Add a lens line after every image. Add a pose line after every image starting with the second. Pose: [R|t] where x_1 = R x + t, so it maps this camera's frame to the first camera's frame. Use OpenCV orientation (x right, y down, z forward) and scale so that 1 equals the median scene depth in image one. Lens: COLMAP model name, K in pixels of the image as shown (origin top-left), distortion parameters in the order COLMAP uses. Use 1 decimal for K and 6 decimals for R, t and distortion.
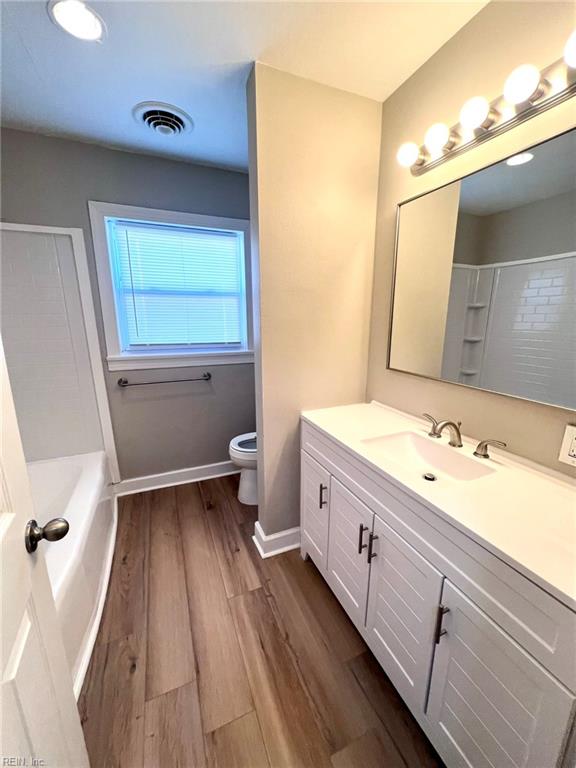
lens RADIAL K [[305.3, 0, 291.2], [0, 305.3, 385.1], [0, 0, 1]] dist [-0.000067, 0.000228]
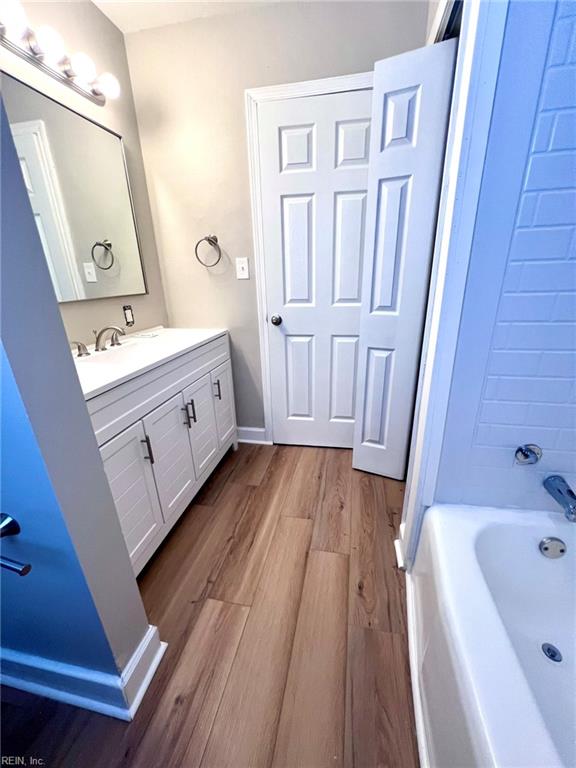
lens RADIAL K [[305.3, 0, 291.2], [0, 305.3, 385.1], [0, 0, 1]] dist [-0.000067, 0.000228]
pose [[-0.818386, -0.178916, 0.546108, -0.688477], [0.152630, 0.848497, 0.506713, -0.164975], [-0.554030, 0.498038, -0.667089, 1.328119]]
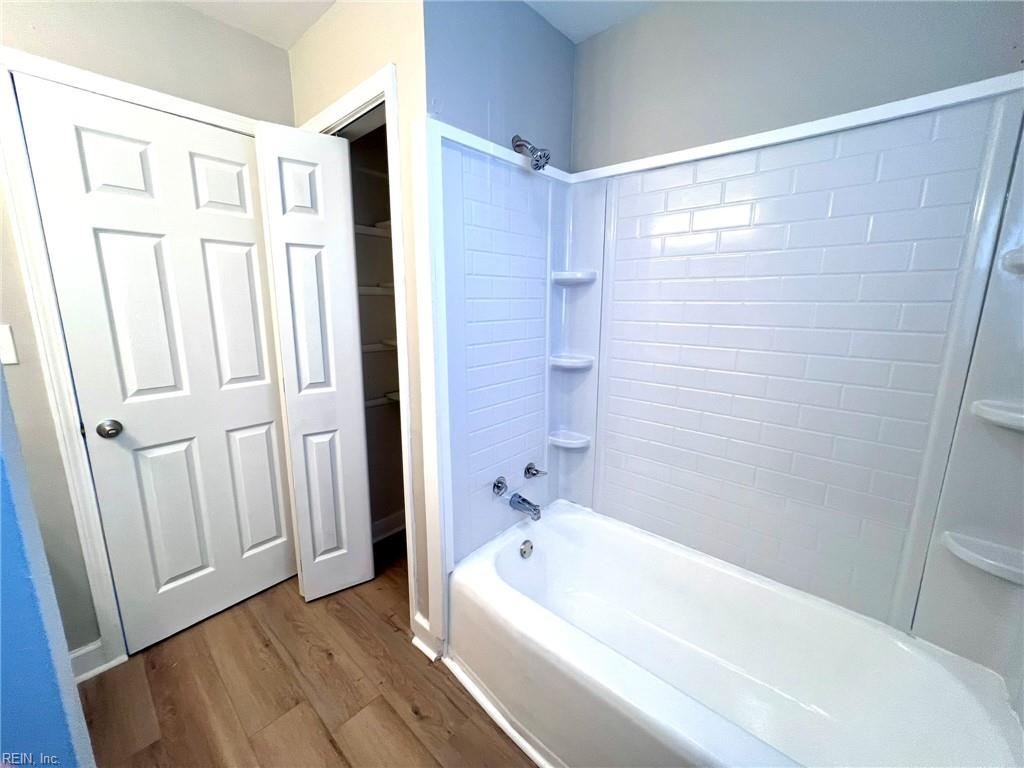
lens RADIAL K [[410.5, 0, 509.5], [0, 410.5, 385.2], [0, 0, 1]] dist [-0.000977, -0.000288]
pose [[-0.910168, 0.079365, -0.406565, -0.328310], [-0.098608, 0.911750, 0.398733, -0.342133], [0.402332, 0.403005, -0.822020, 1.516426]]
